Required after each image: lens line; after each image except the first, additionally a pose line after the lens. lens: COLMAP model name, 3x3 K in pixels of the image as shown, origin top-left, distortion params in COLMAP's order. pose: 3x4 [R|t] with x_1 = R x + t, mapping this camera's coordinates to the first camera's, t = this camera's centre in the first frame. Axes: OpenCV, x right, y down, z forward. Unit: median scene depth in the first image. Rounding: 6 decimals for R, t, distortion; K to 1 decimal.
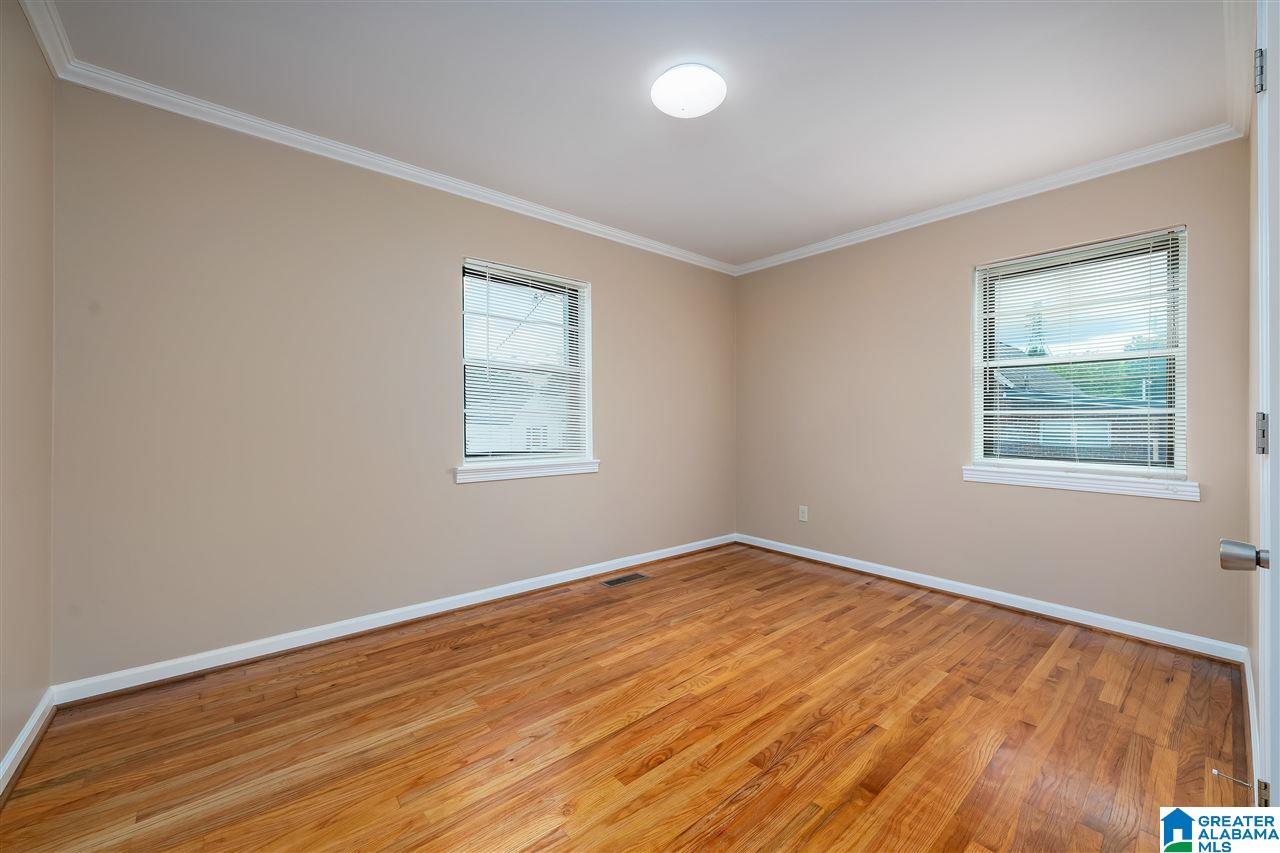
lens RADIAL K [[498.7, 0, 644.3], [0, 498.7, 424.2], [0, 0, 1]] dist [0.003817, -0.000121]
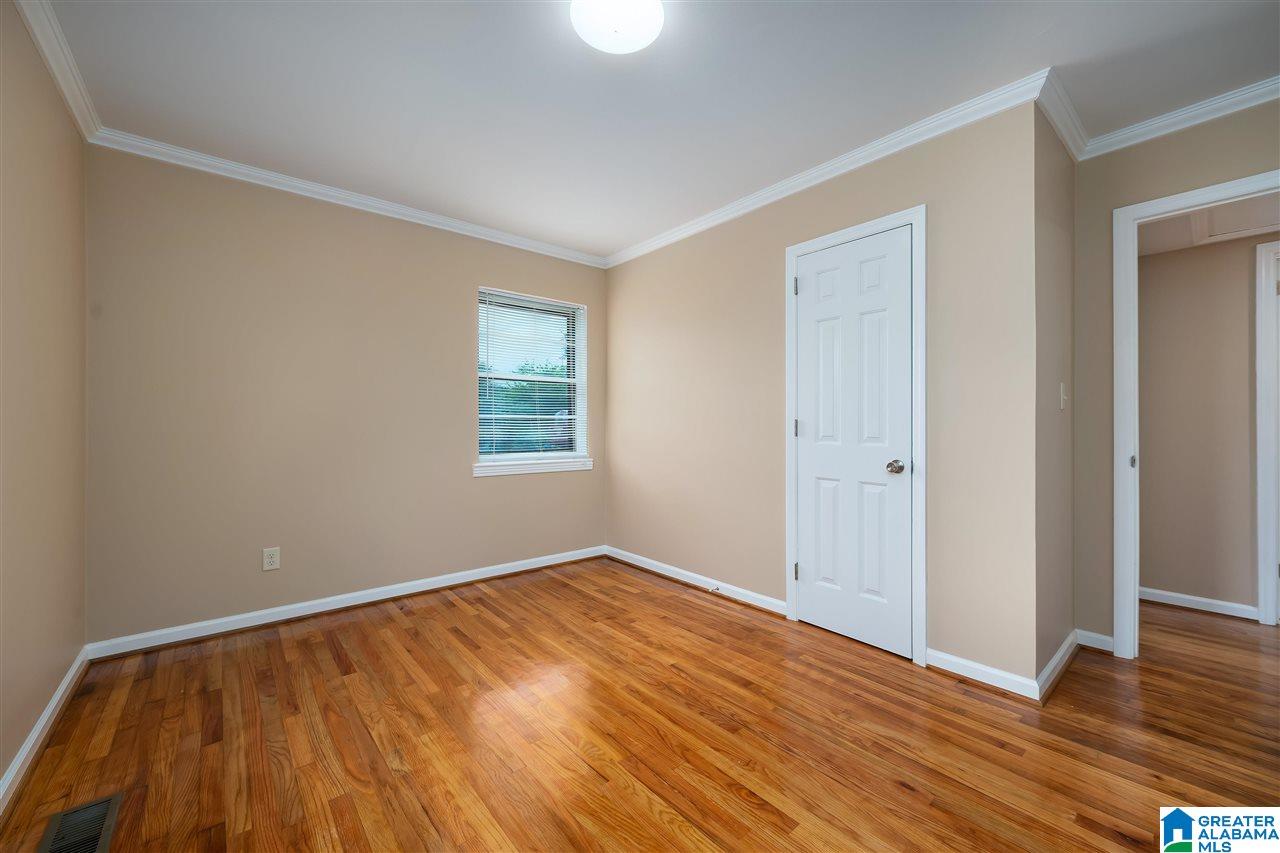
lens RADIAL K [[498.7, 0, 637.2], [0, 498.7, 423.5], [0, 0, 1]] dist [0.003817, -0.000121]
pose [[0.012838, -0.004597, 0.999907, -0.550514], [0.006227, 0.999970, 0.004517, -0.010340], [-0.999898, 0.006169, 0.012867, 0.735947]]
